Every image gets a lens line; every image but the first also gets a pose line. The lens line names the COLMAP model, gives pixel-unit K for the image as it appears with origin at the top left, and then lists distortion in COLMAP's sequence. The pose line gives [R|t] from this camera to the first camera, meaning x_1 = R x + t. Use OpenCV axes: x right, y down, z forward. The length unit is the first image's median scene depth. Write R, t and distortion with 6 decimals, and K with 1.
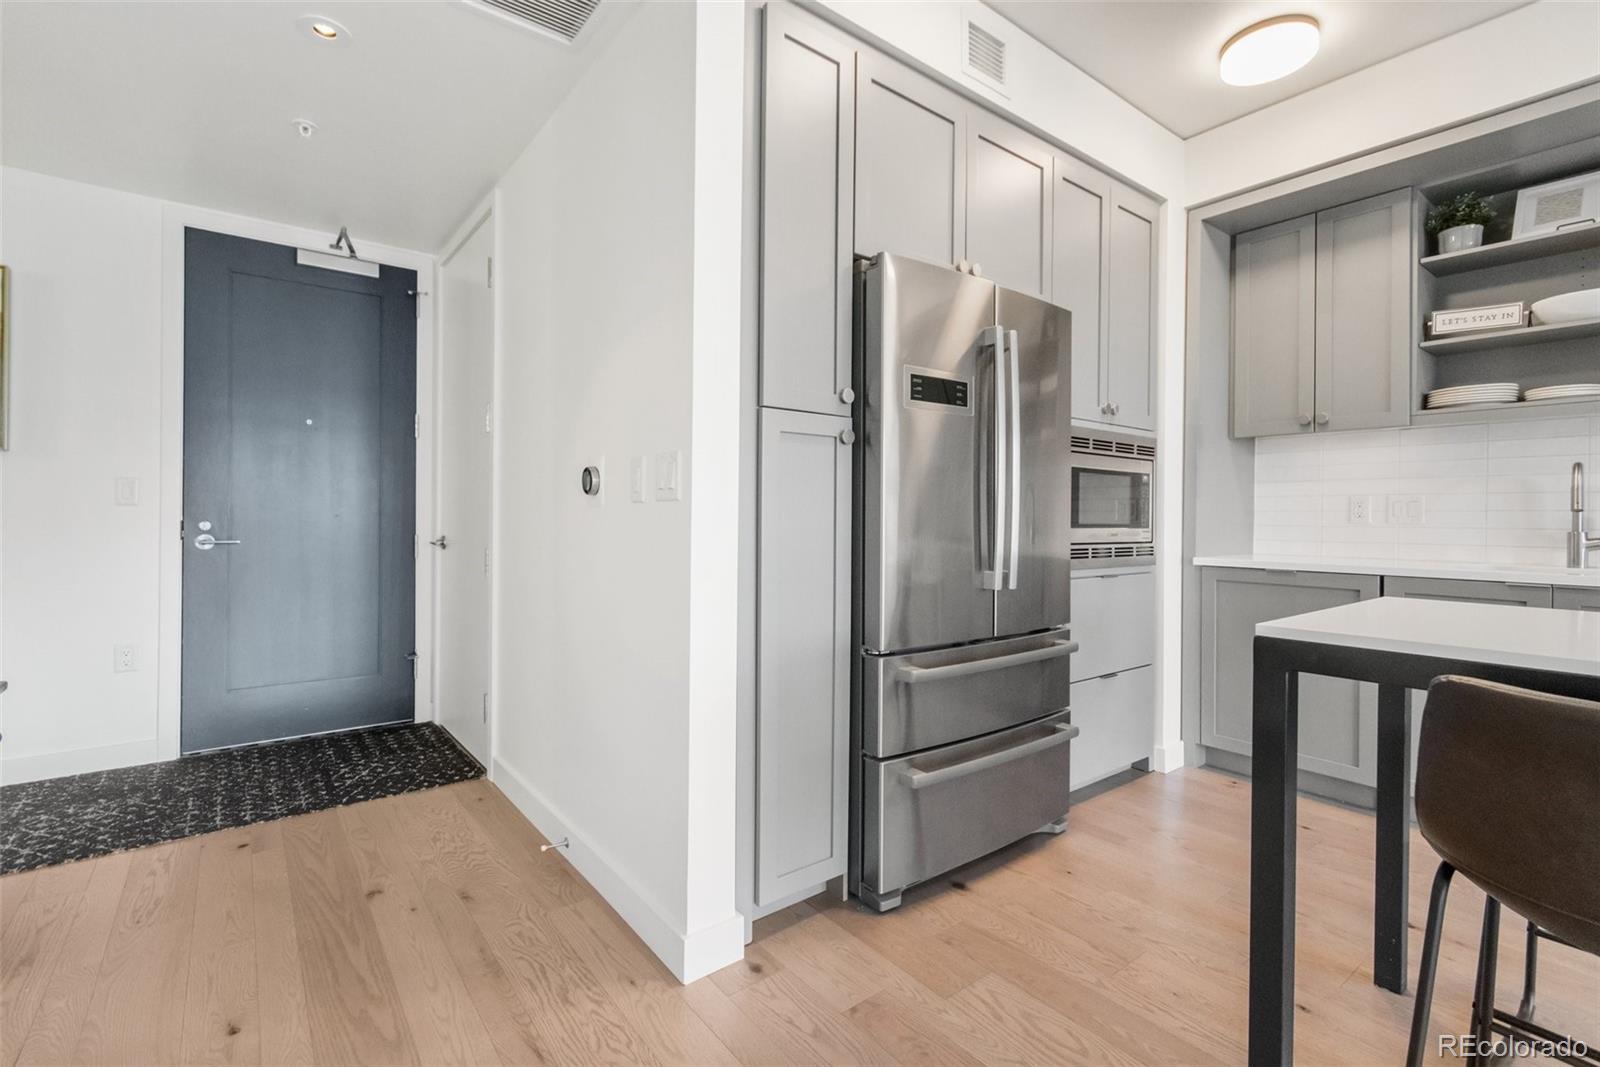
lens RADIAL K [[727.3, 0, 779.0], [0, 727.3, 516.8], [0, 0, 1]] dist [0.000308, -0.000066]
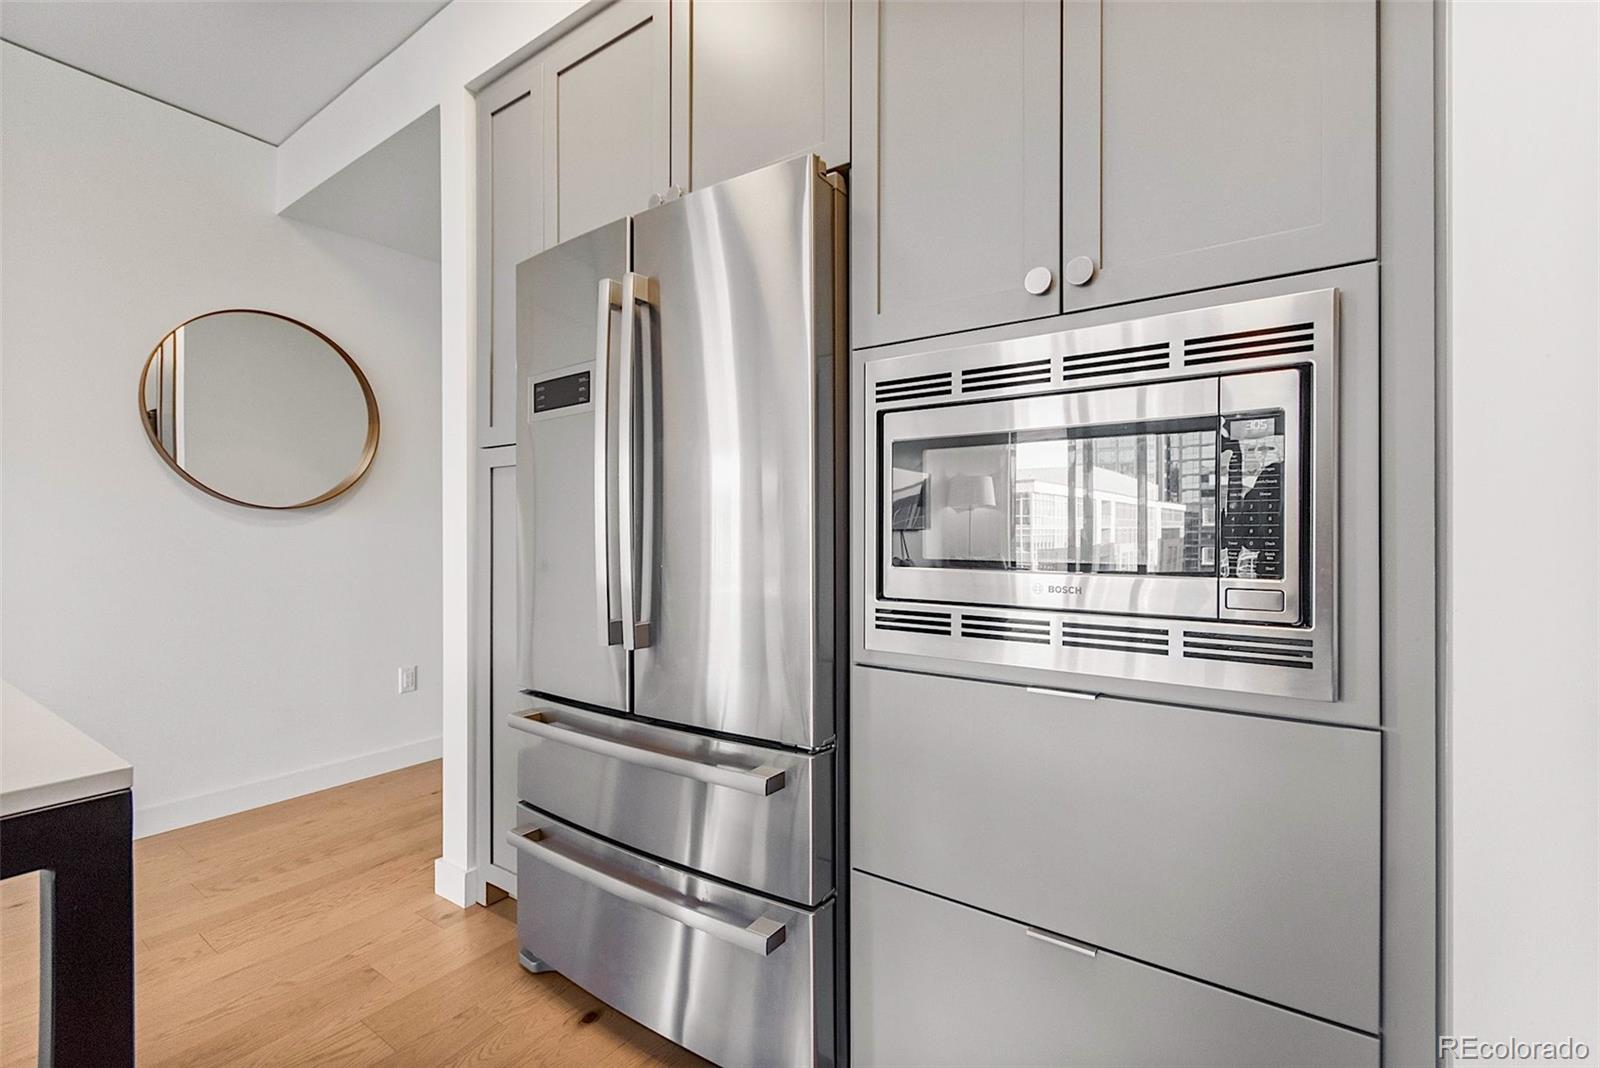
lens RADIAL K [[698.7, 0, 809.3], [0, 698.7, 536.1], [0, 0, 1]] dist [0.000249, 0.000163]
pose [[0.310117, -0.005223, -0.950684, 0.784136], [0.002559, 0.999986, -0.004660, -0.003344], [0.950695, -0.000987, 0.310126, 0.750070]]
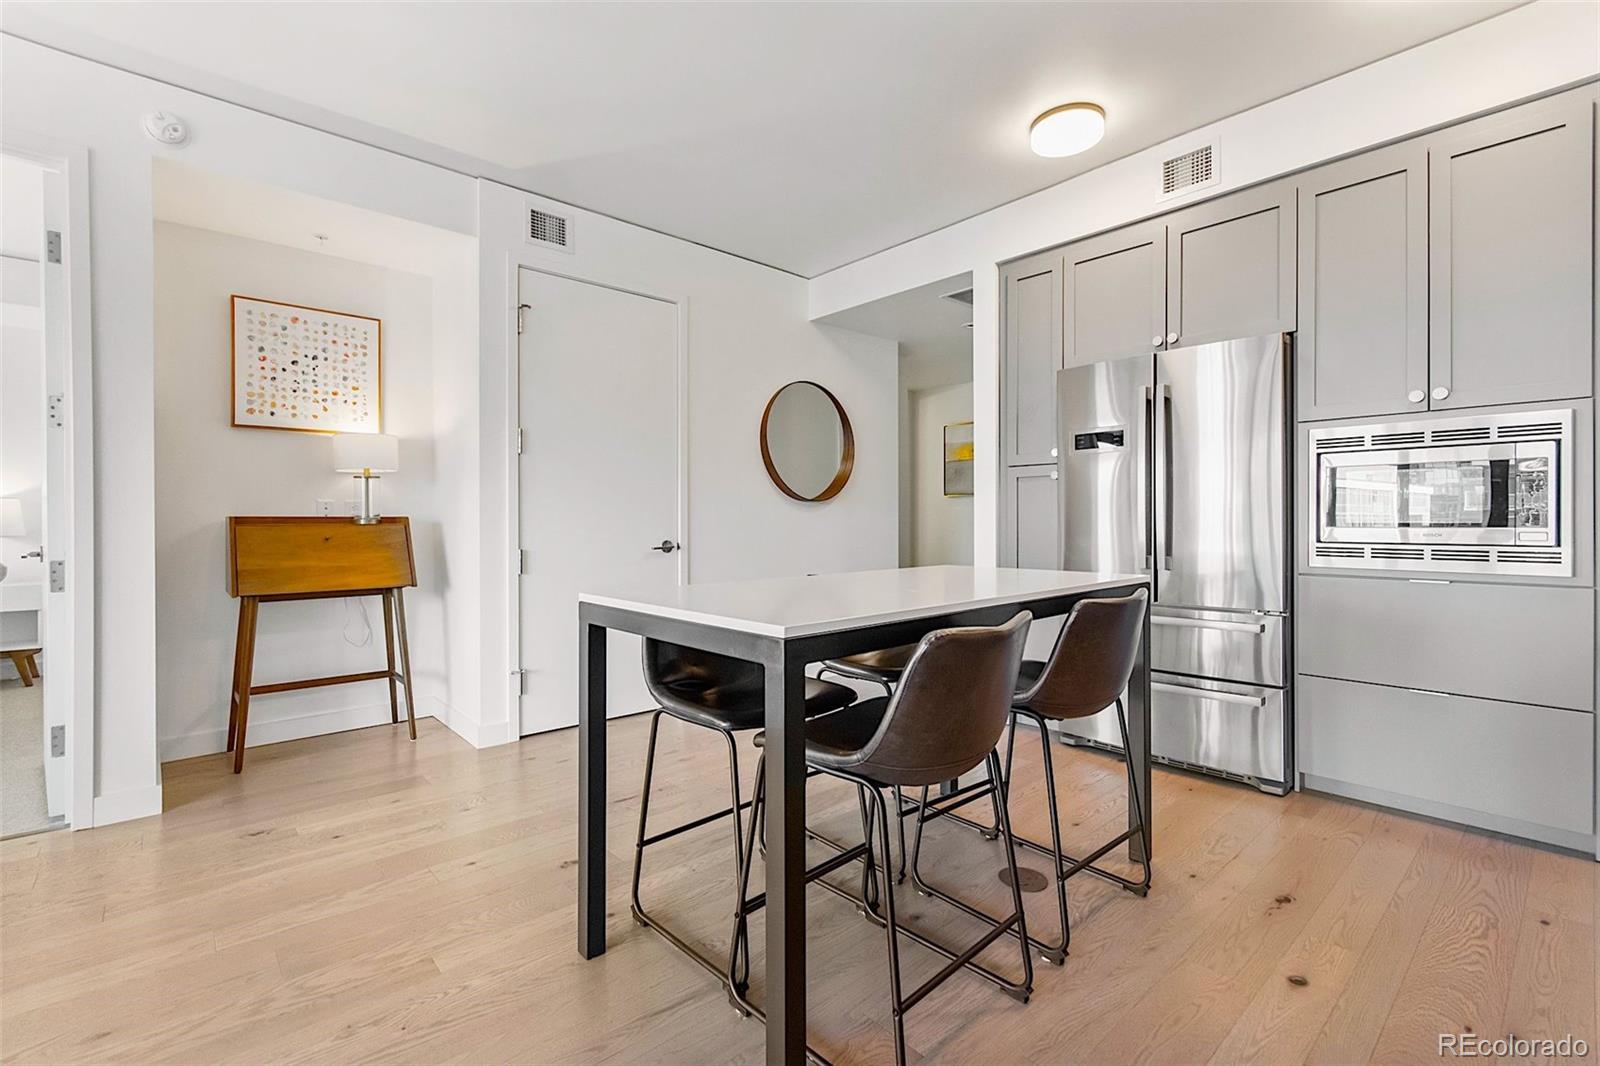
lens RADIAL K [[709.9, 0, 802.9], [0, 709.9, 522.7], [0, 0, 1]] dist [-0.000151, -0.000669]
pose [[0.090410, -0.005701, -0.995888, 1.265381], [0.006793, 0.999964, -0.005108, 0.008748], [0.995881, -0.006304, 0.090445, 0.150025]]
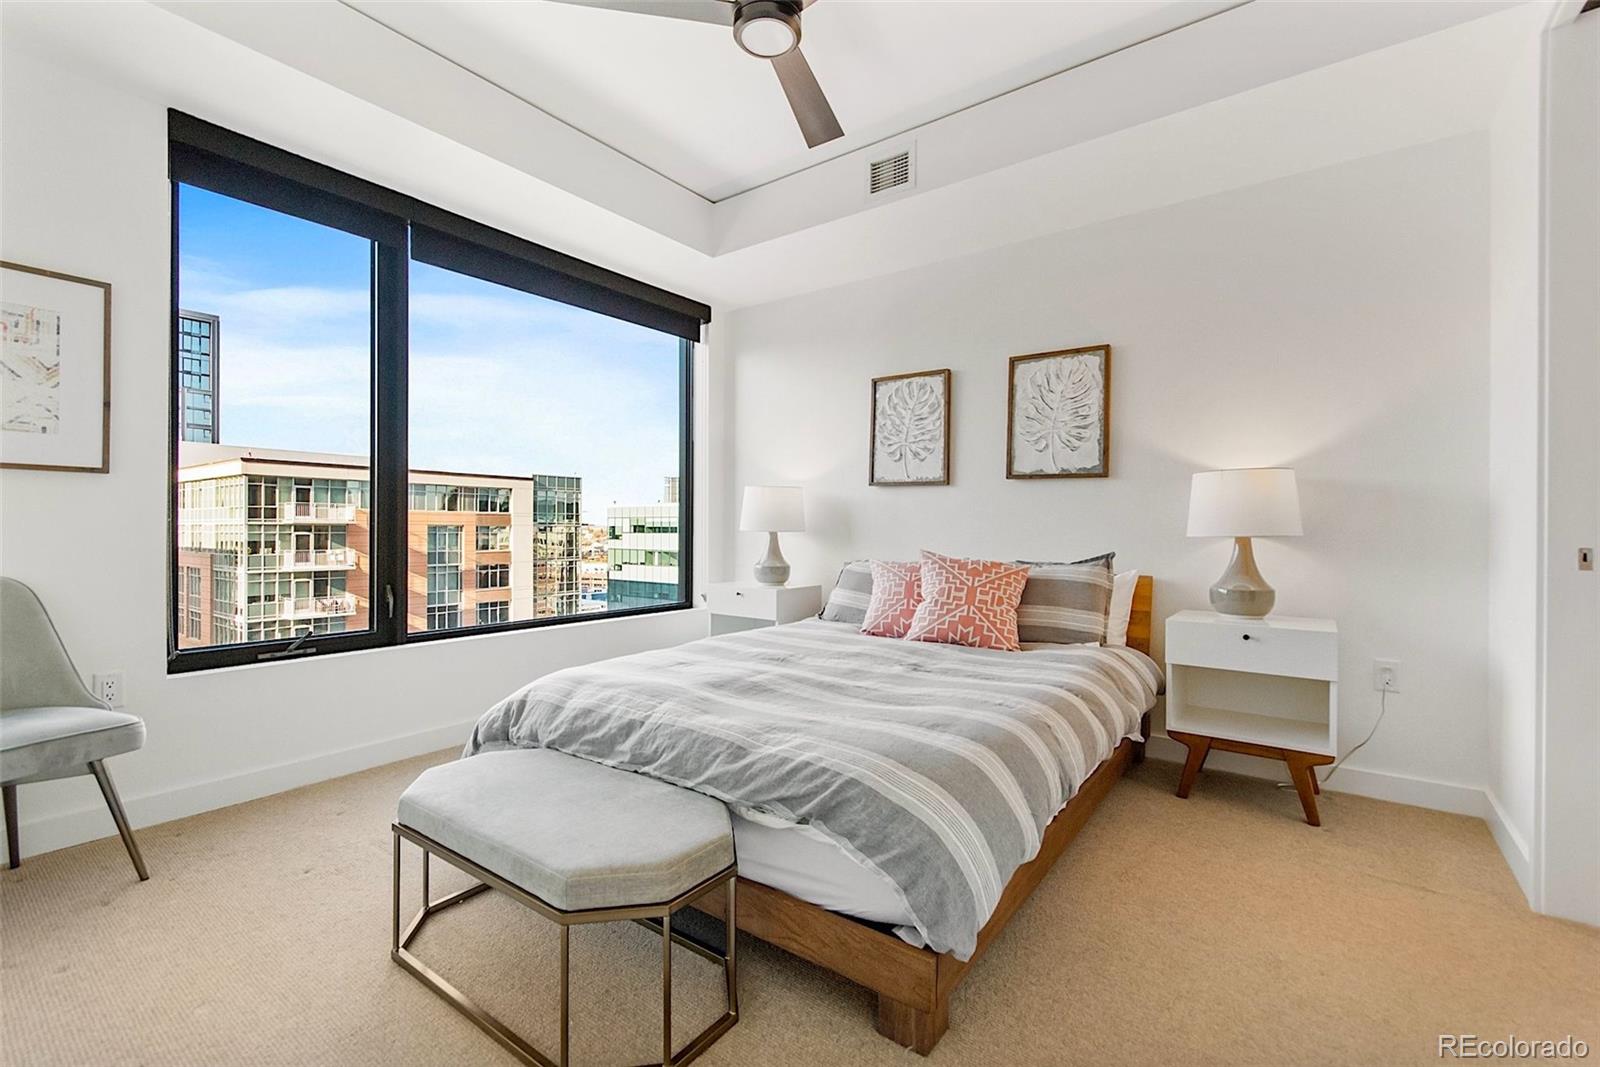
lens RADIAL K [[707.0, 0, 782.6], [0, 707.0, 528.5], [0, 0, 1]] dist [0.001309, -0.000044]
pose [[-0.961752, -0.011446, -0.273681, 0.312787], [-0.010544, 0.999933, -0.004768, 0.020861], [0.273717, -0.001700, -0.961809, -0.845398]]
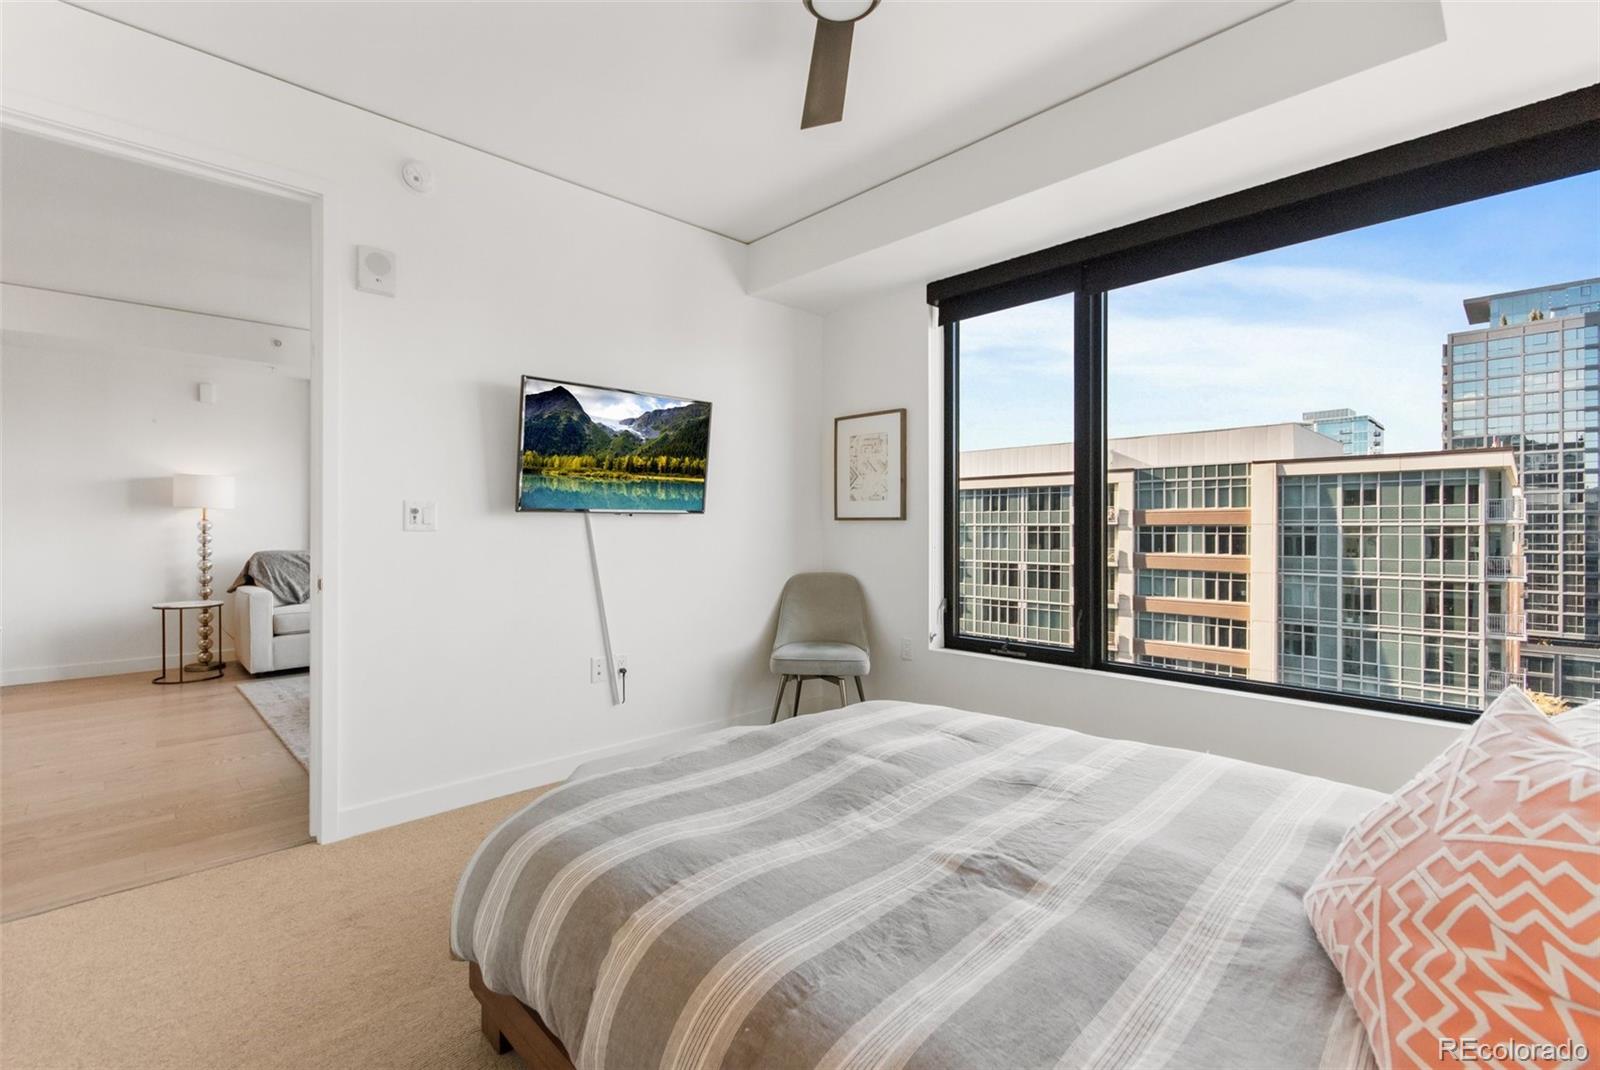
lens RADIAL K [[711.3, 0, 795.5], [0, 711.3, 531.1], [0, 0, 1]] dist [0.003593, -0.000052]
pose [[-0.117760, -0.015568, 0.992920, -0.518931], [-0.003651, 0.999877, 0.015244, -0.037833], [-0.993035, -0.001830, -0.117802, -1.475437]]
